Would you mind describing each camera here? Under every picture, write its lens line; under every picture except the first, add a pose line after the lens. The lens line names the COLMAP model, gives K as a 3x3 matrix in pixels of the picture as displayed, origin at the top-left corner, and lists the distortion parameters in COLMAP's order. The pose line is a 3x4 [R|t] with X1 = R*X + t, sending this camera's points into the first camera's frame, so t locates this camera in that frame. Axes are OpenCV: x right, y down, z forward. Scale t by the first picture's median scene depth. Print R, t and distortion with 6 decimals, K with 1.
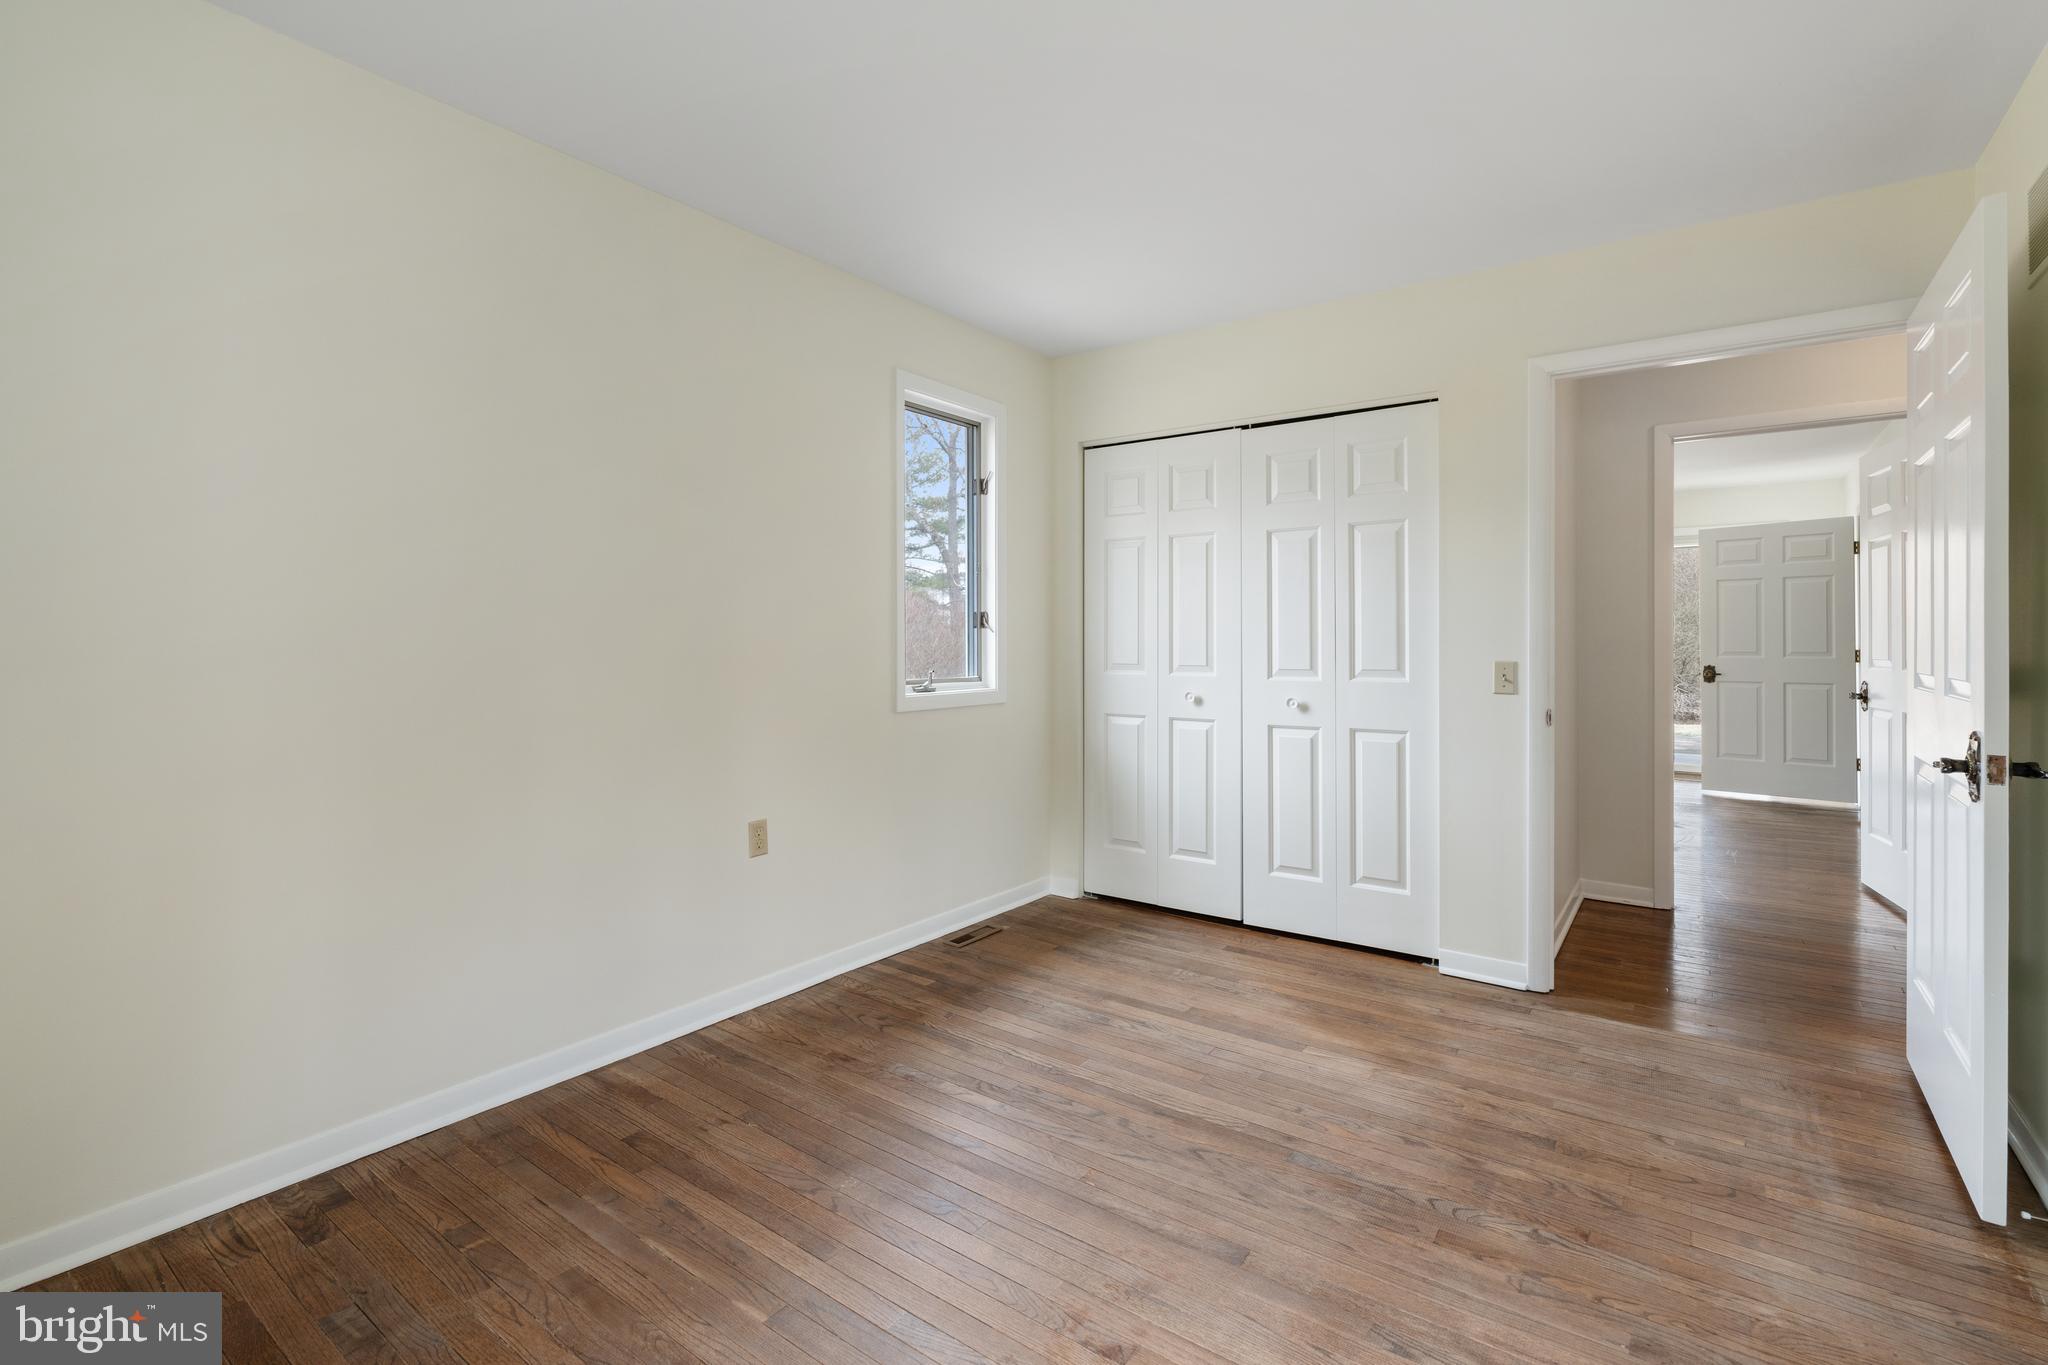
lens RADIAL K [[934.4, 0, 1012.6], [0, 934.4, 678.6], [0, 0, 1]] dist [-0.003020, 0.000397]
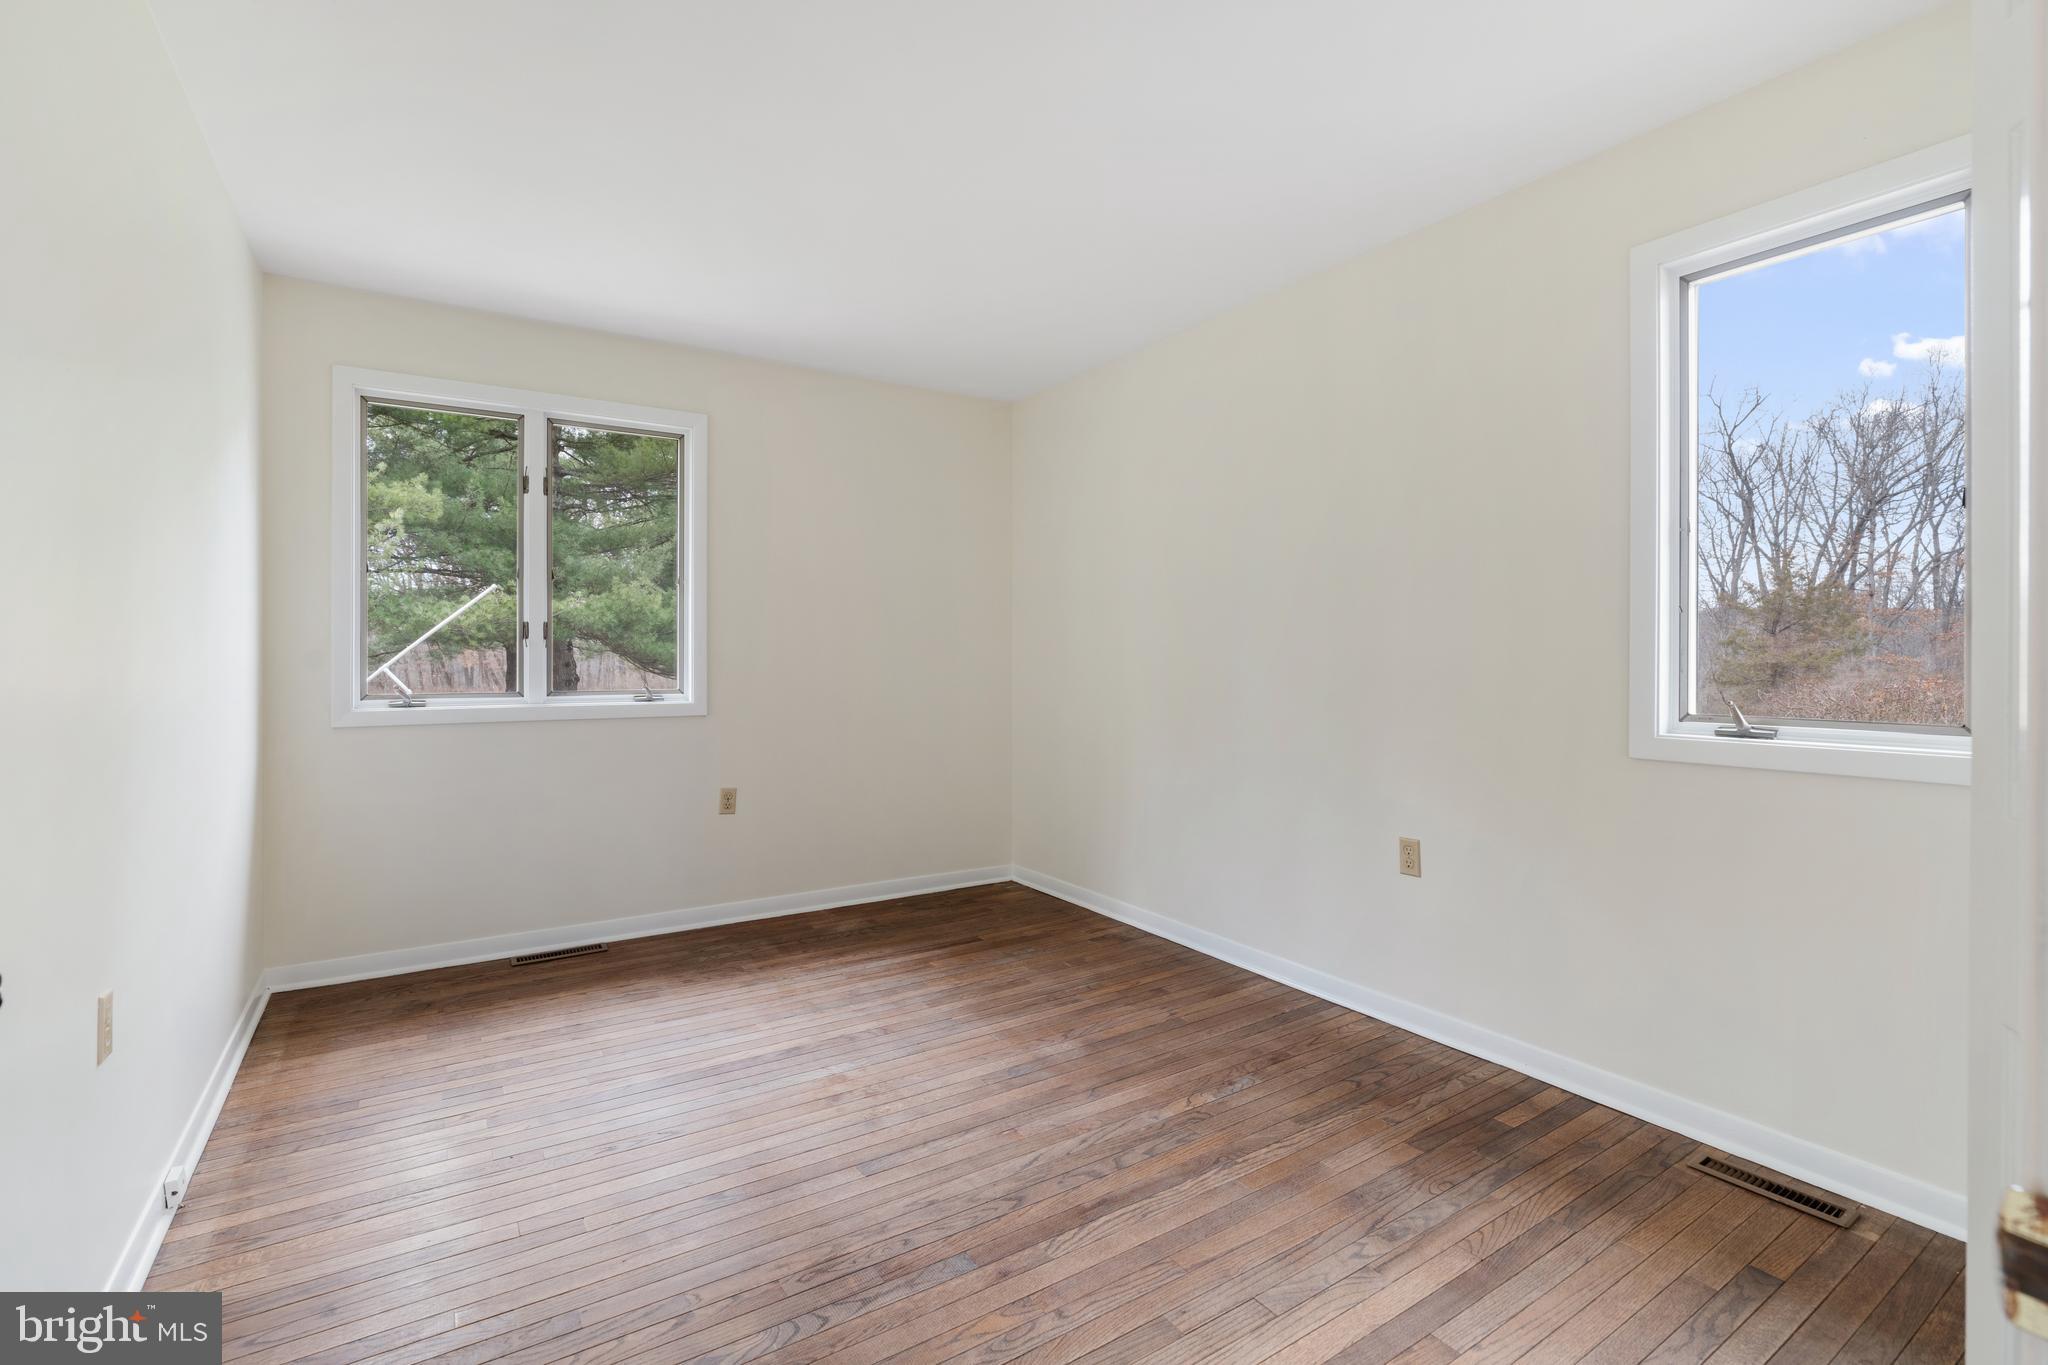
lens RADIAL K [[924.6, 0, 1022.3], [0, 924.6, 652.7], [0, 0, 1]] dist [0.001255, 0.000305]
pose [[-0.345362, -0.004232, -0.938460, 0.914277], [-0.037200, 0.999266, 0.009184, -0.042416], [0.937732, 0.038082, -0.345265, 1.117480]]
